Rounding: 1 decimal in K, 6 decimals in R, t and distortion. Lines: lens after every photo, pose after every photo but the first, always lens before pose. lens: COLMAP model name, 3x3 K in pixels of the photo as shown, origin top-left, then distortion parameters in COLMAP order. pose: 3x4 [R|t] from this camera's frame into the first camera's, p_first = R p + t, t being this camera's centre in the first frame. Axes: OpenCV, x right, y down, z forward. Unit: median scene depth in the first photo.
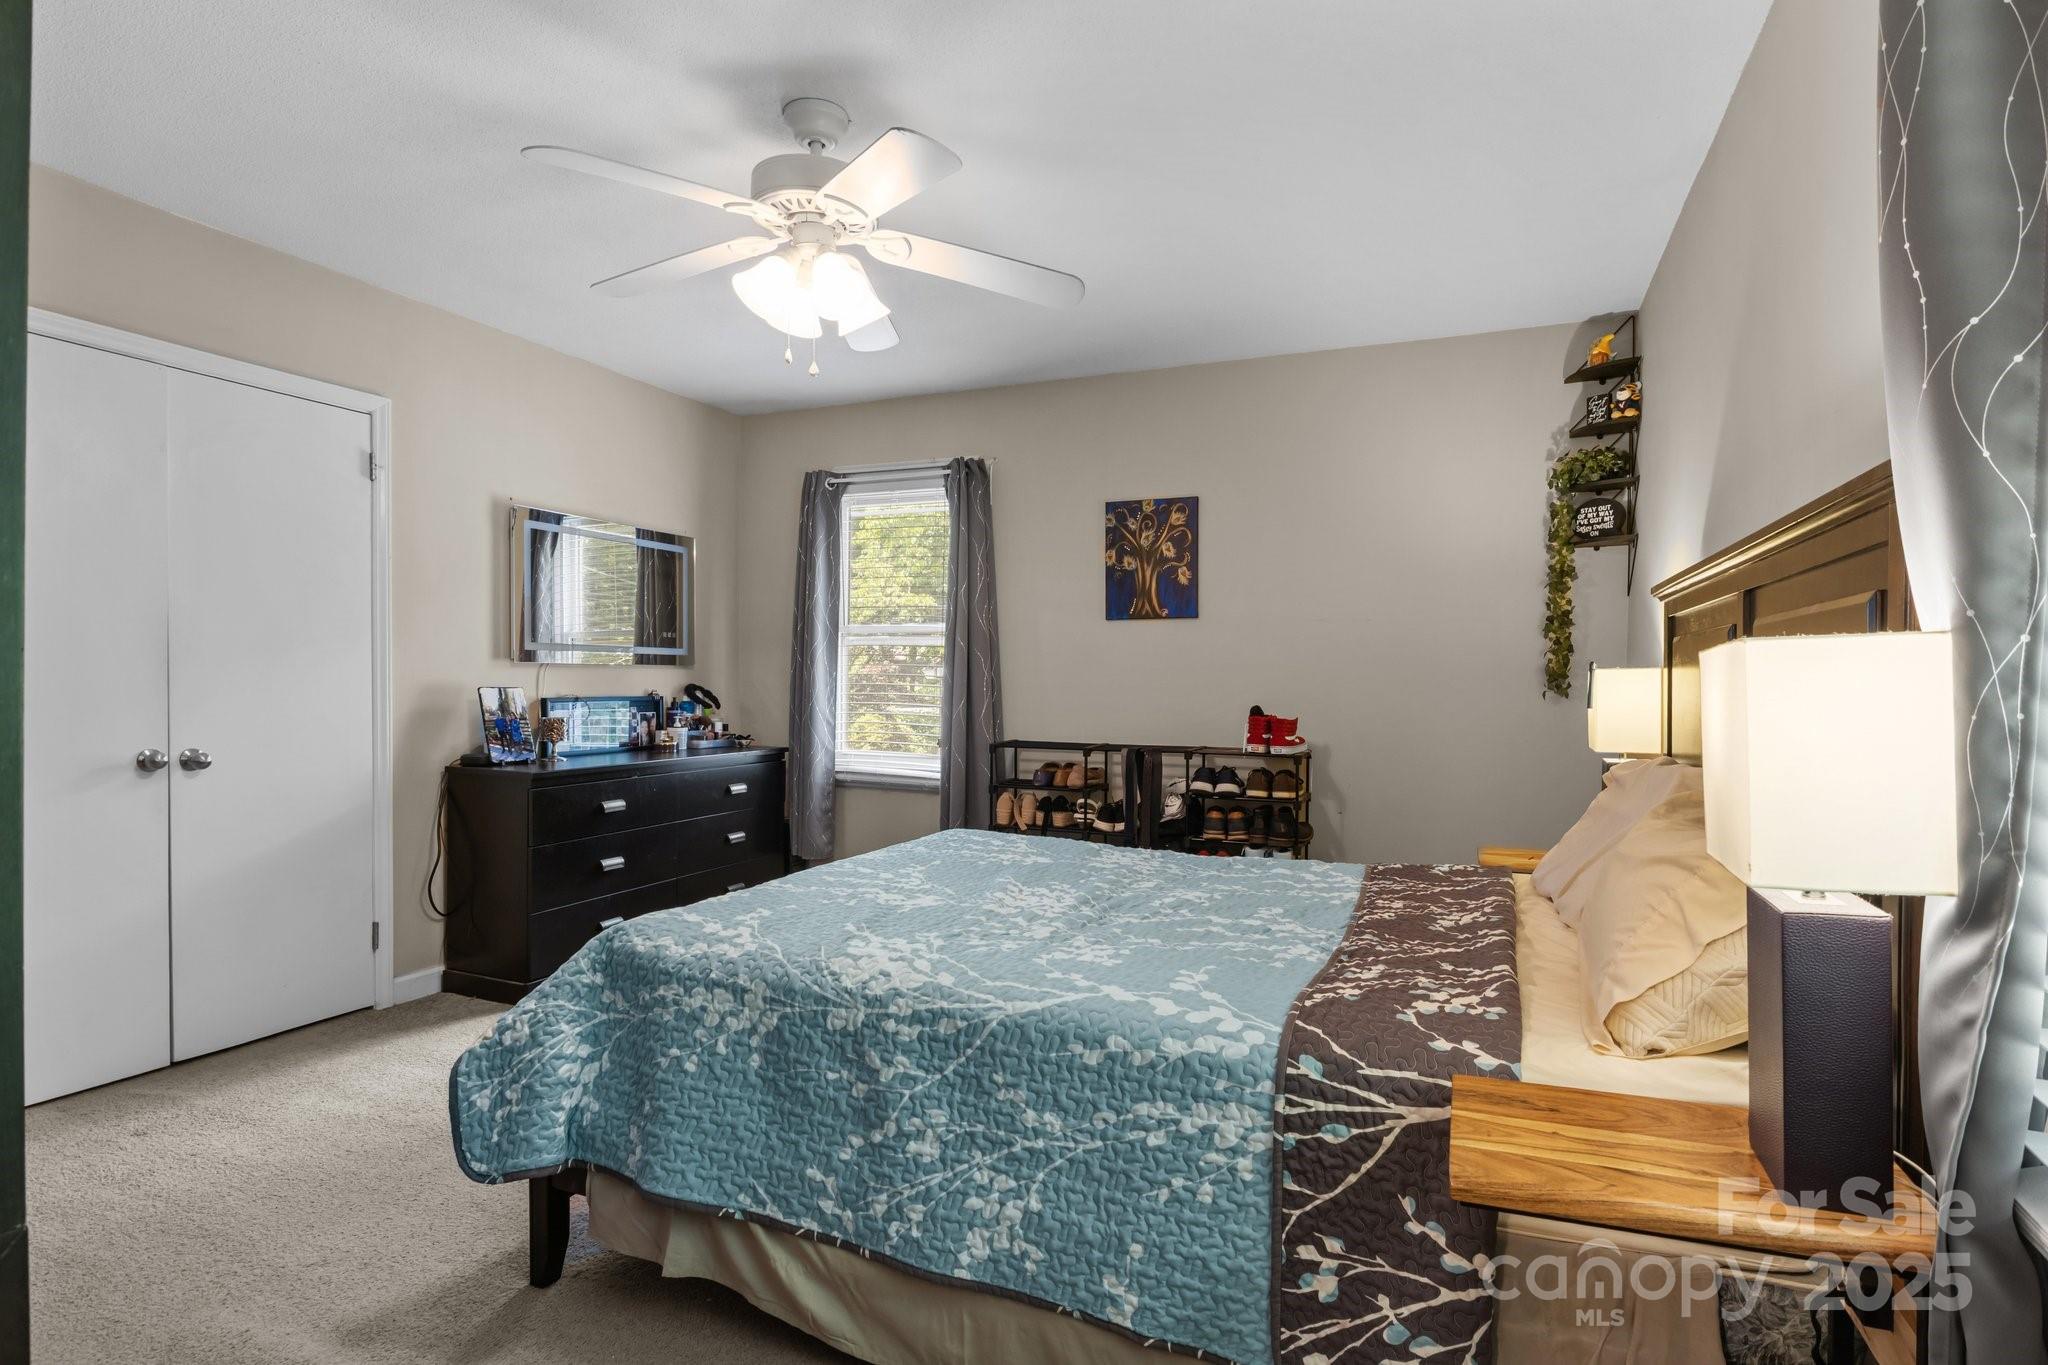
lens RADIAL K [[1021.0, 0, 1022.2], [0, 1021.0, 685.1], [0, 0, 1]] dist [-0.012137, 0.001262]
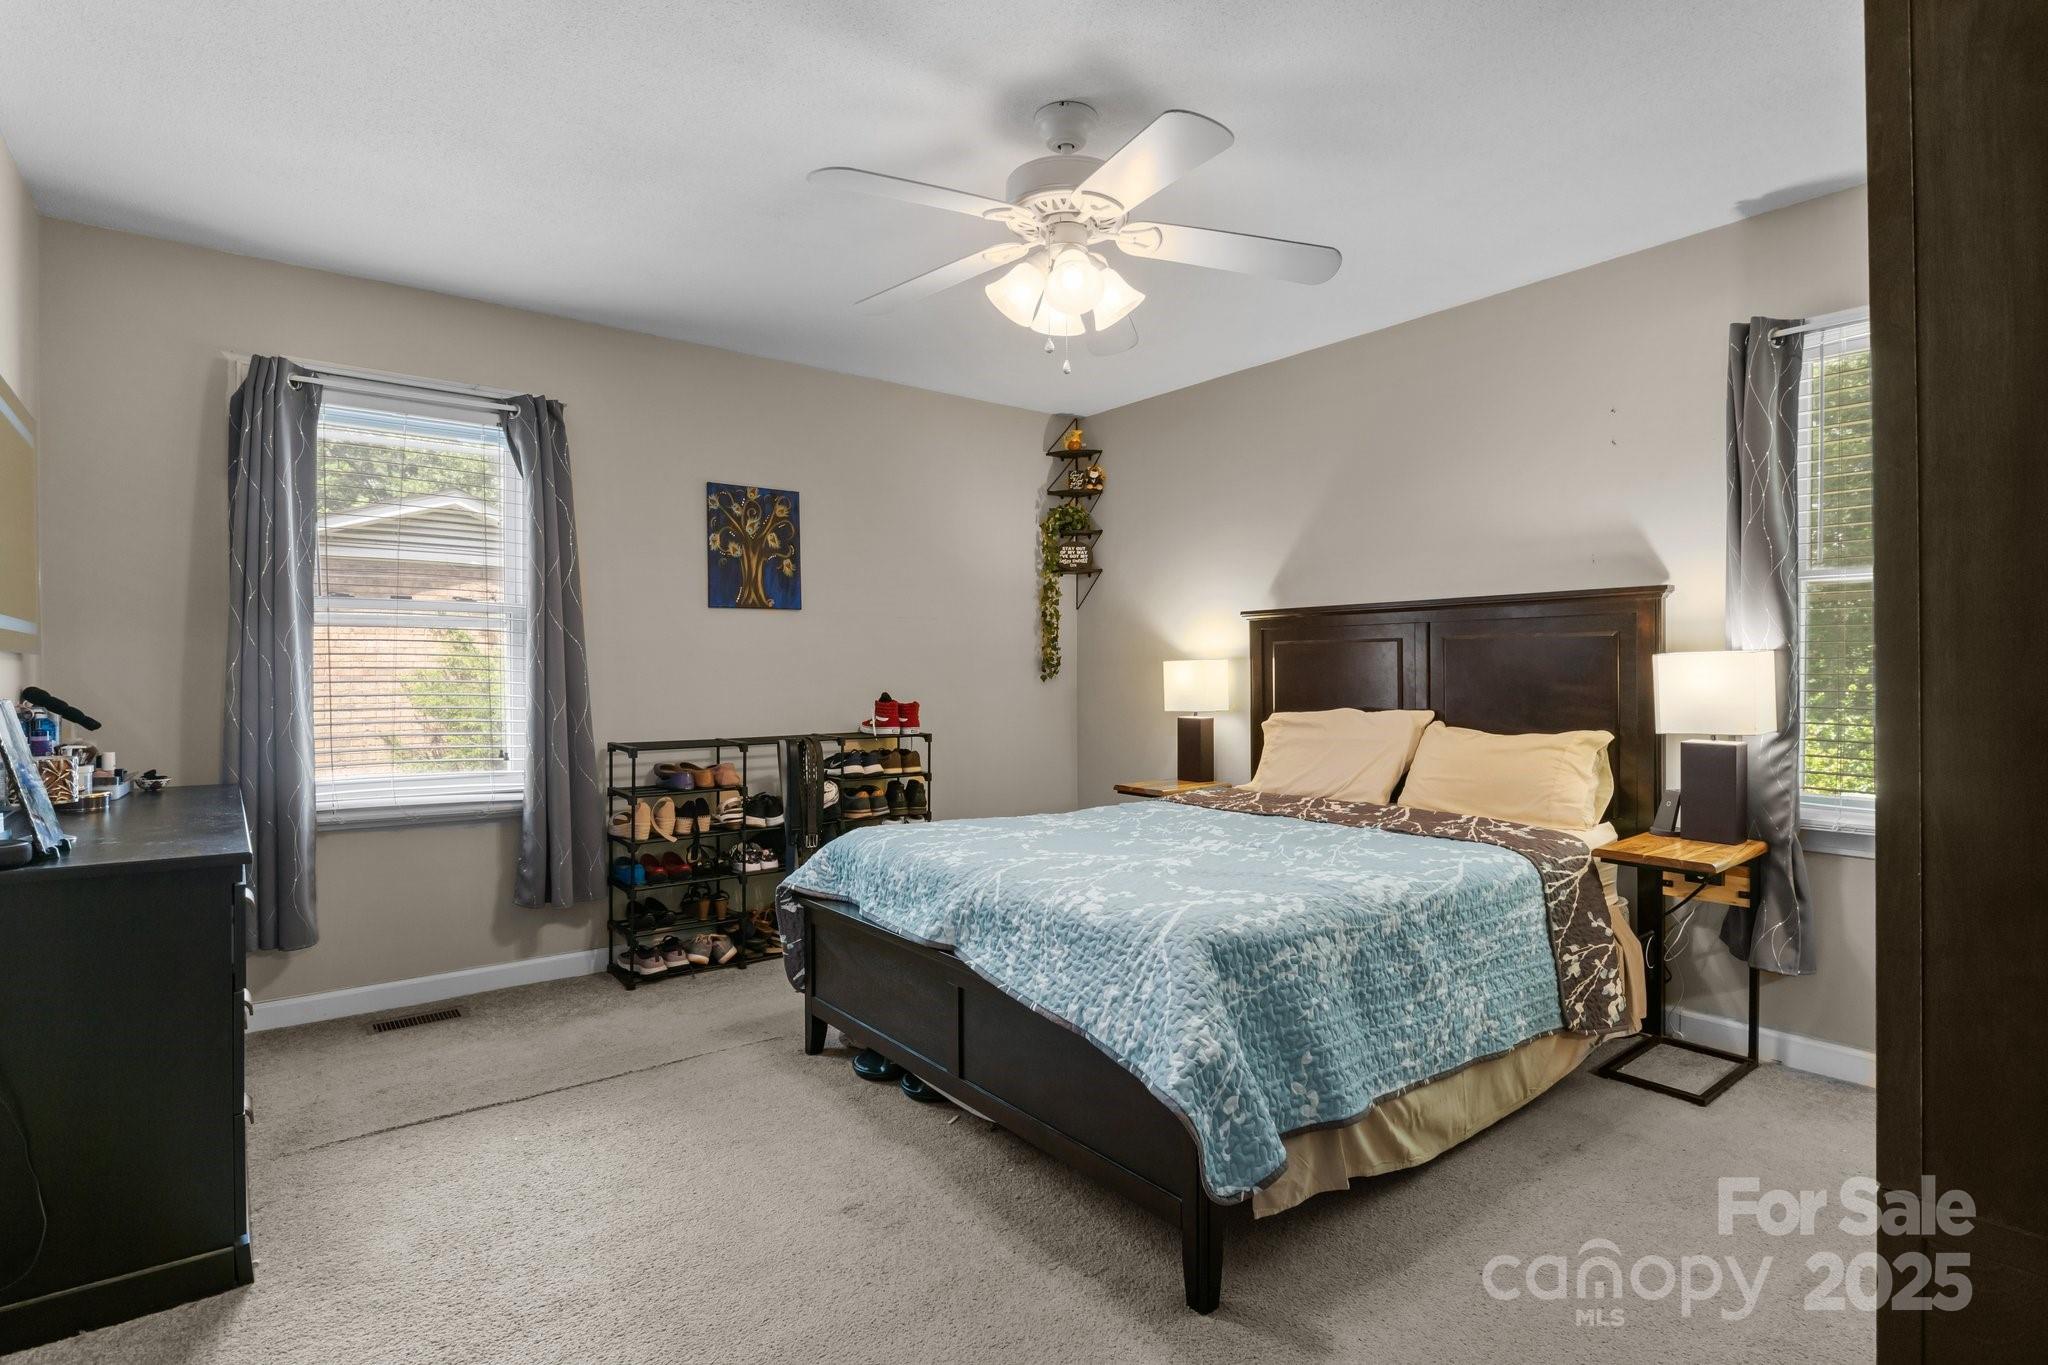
lens RADIAL K [[1021.0, 0, 1016.4], [0, 1021.0, 669.1], [0, 0, 1]] dist [-0.012137, 0.001262]
pose [[0.486668, -0.009232, 0.873538, -0.678218], [0.012042, 0.999920, 0.003859, -0.007958], [-0.873504, 0.008641, 0.486741, 0.334286]]
